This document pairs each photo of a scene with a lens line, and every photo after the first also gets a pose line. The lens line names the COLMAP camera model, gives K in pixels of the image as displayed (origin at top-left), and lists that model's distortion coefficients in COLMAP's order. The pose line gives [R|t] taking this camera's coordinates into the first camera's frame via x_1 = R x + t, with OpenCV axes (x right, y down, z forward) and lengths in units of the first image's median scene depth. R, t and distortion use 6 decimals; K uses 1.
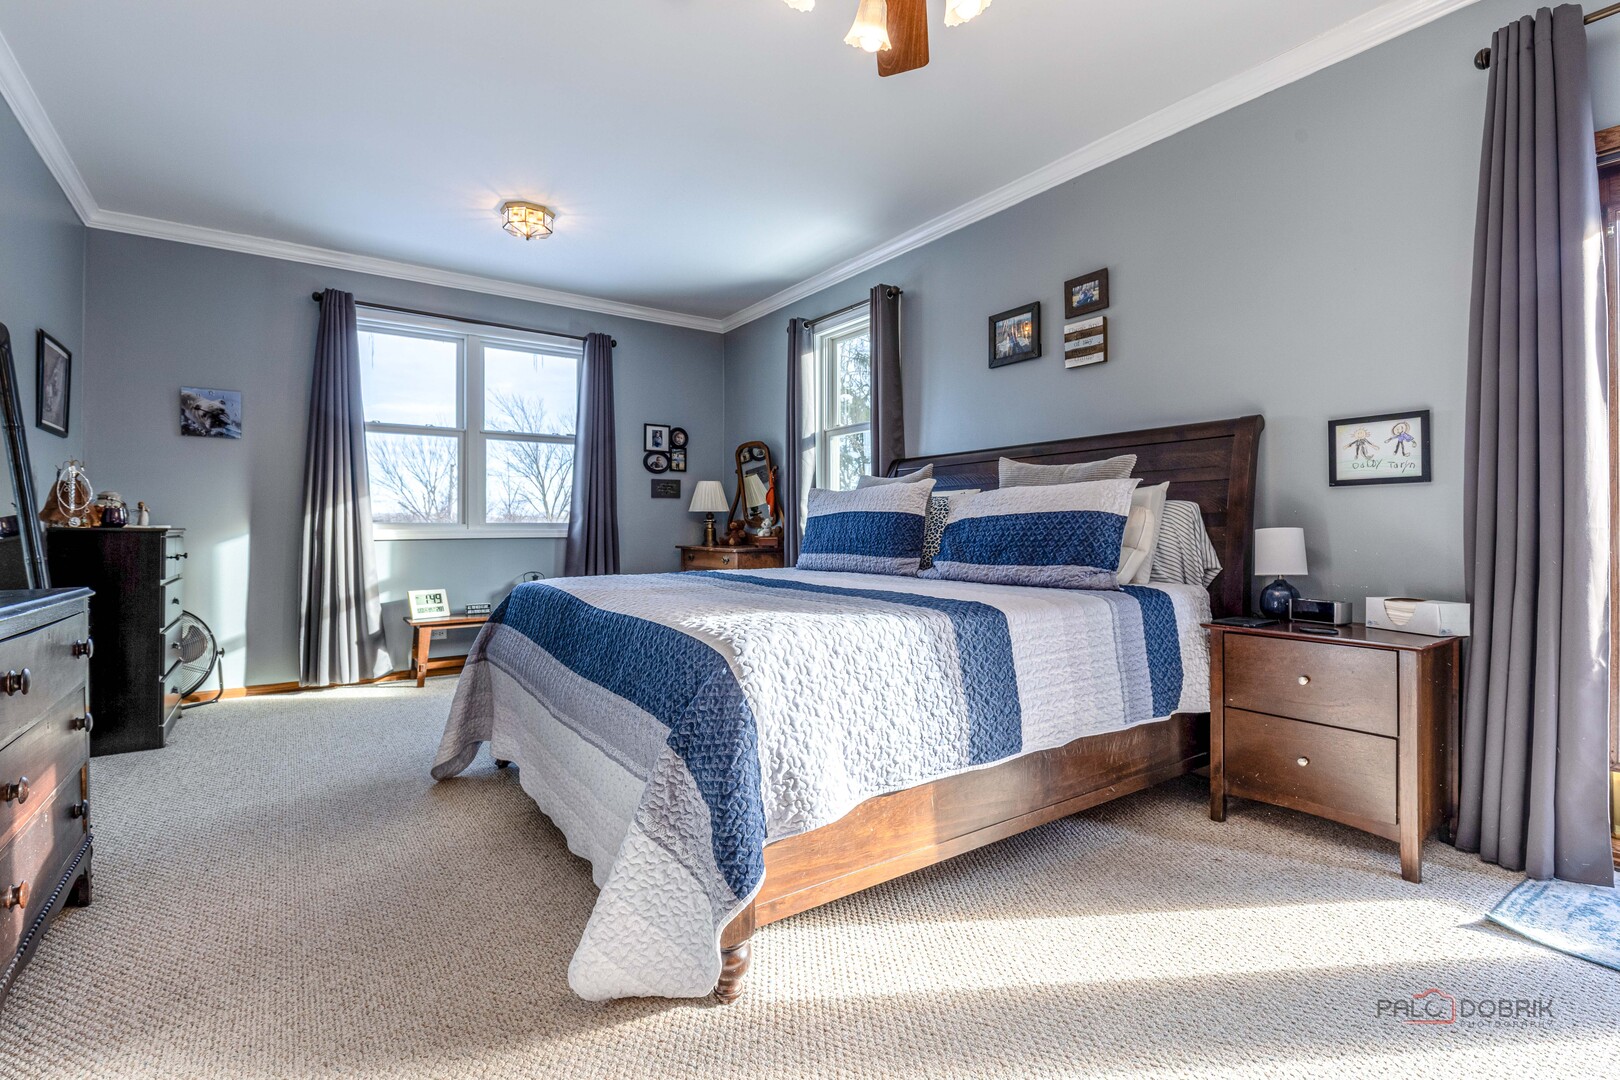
lens RADIAL K [[738.4, 0, 809.7], [0, 738.4, 528.6], [0, 0, 1]] dist [-0.006961, 0.001339]
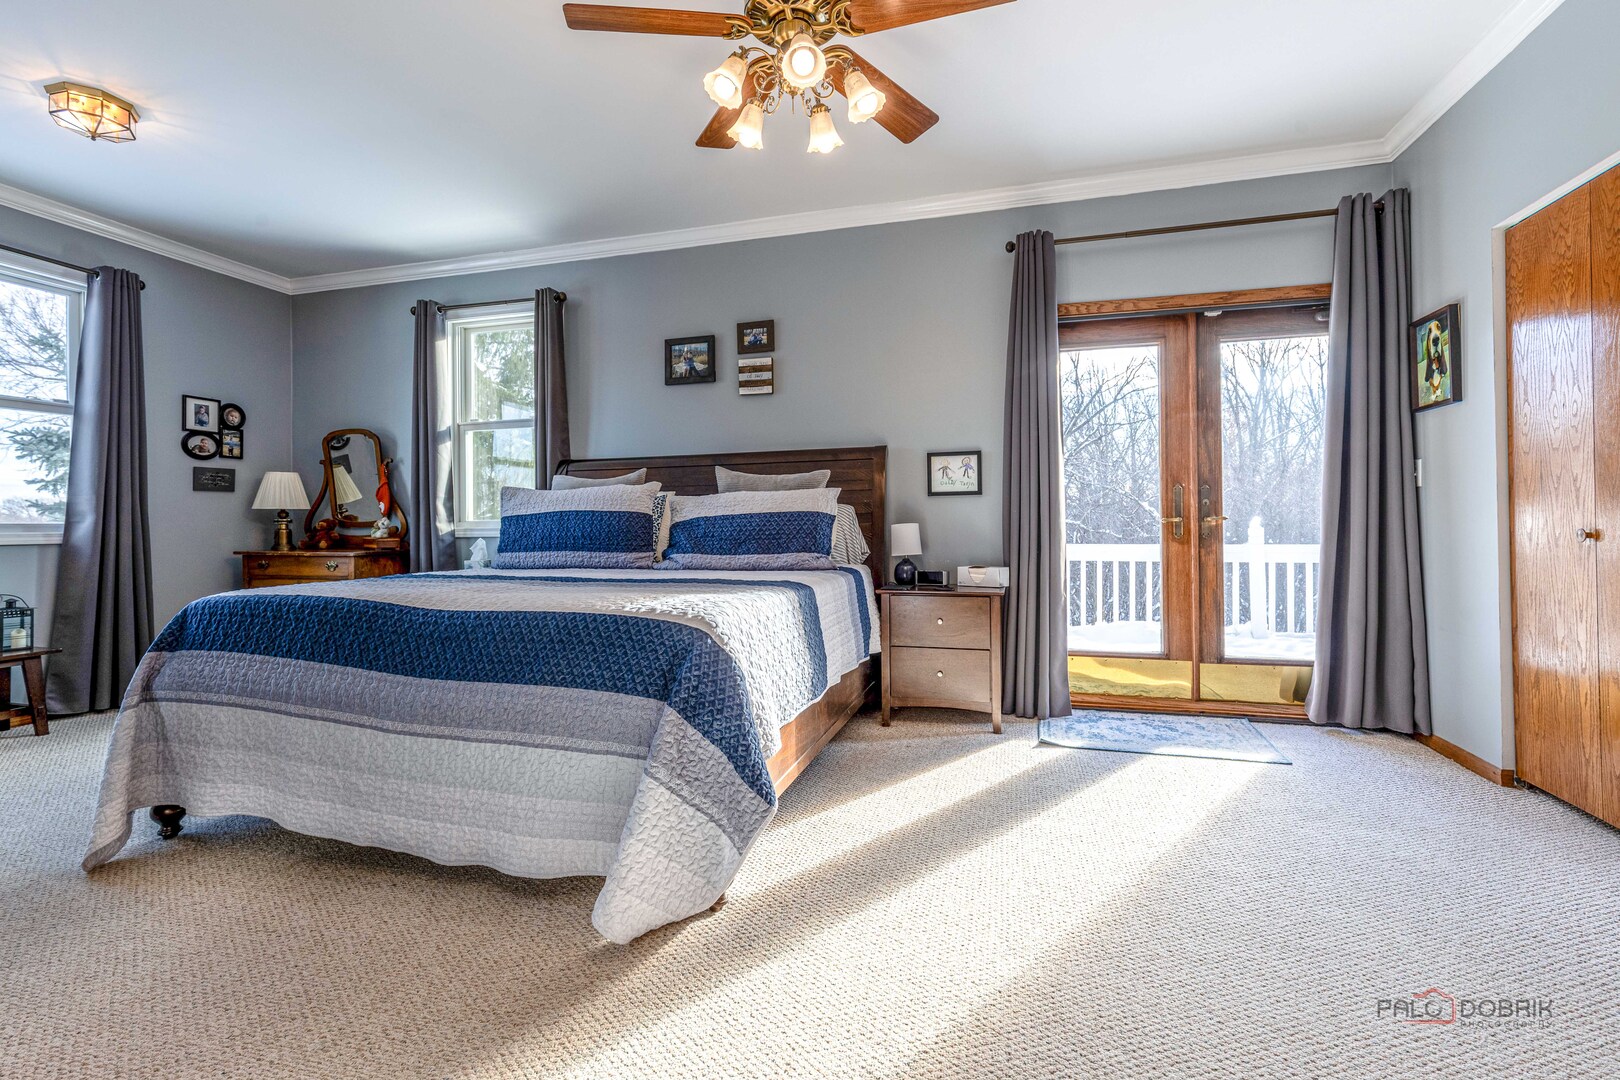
lens RADIAL K [[740.2, 0, 808.5], [0, 740.2, 525.8], [0, 0, 1]] dist [0.000171, -0.000154]
pose [[0.779892, -0.006686, 0.625878, -0.340825], [0.008444, 0.999964, 0.000160, 0.001272], [-0.625857, 0.005160, 0.779921, -0.028312]]
